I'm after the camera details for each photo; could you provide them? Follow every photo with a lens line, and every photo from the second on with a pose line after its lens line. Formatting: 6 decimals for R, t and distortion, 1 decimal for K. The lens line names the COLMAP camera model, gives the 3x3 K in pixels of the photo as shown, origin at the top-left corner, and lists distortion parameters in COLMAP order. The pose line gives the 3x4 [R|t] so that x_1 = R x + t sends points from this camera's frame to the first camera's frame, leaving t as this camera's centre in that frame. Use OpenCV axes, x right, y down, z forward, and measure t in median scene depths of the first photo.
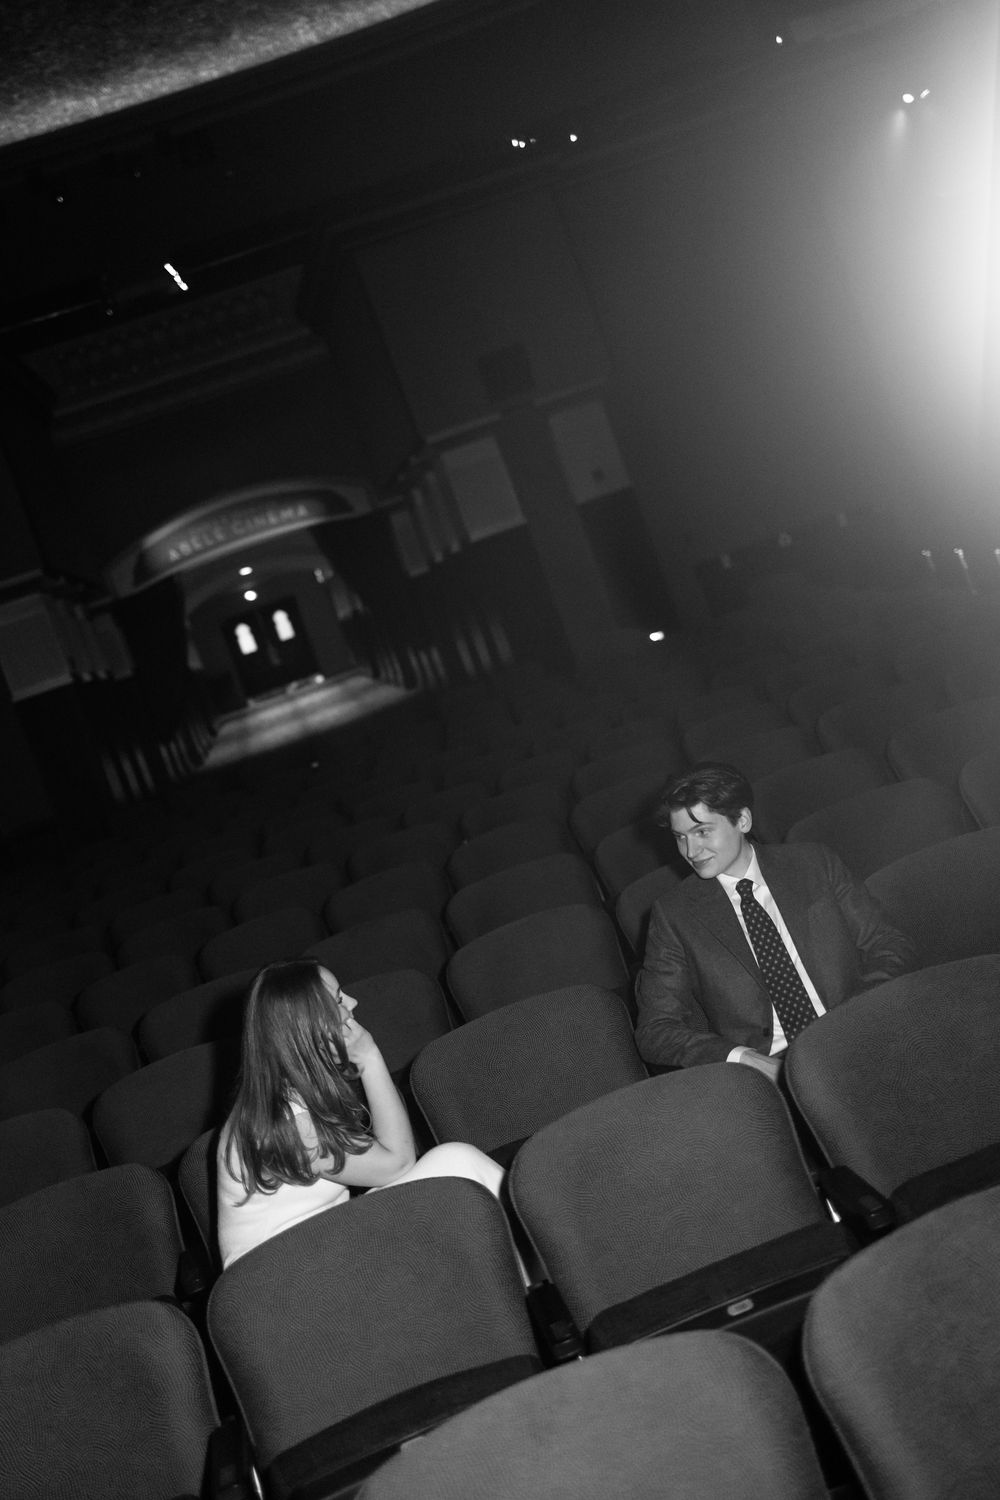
lens RADIAL K [[1591.9, 0, 439.3], [0, 1591.9, 692.3], [0, 0, 1]] dist [0.000921, 0.005898]
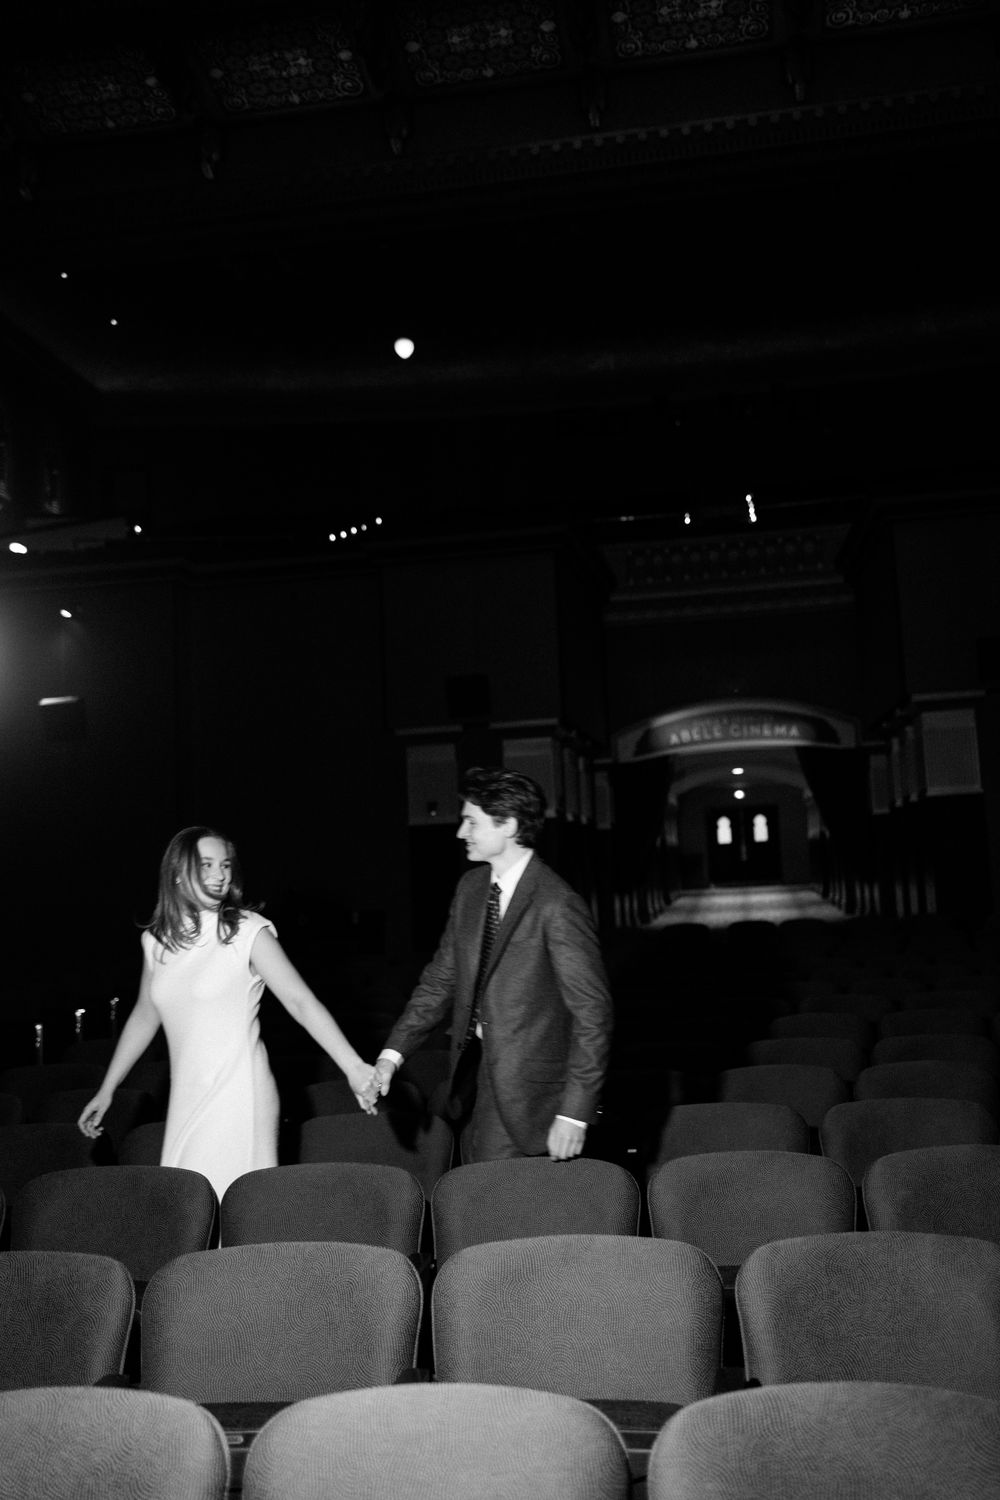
lens RADIAL K [[1662.1, 0, 455.6], [0, 1662.1, 752.9], [0, 0, 1]] dist [-0.002978, 0.011796]
pose [[0.904174, 0.262586, -0.336925, 0.097162], [-0.291700, 0.955758, -0.037927, 0.015044], [0.312060, 0.132573, 0.940767, -0.176770]]
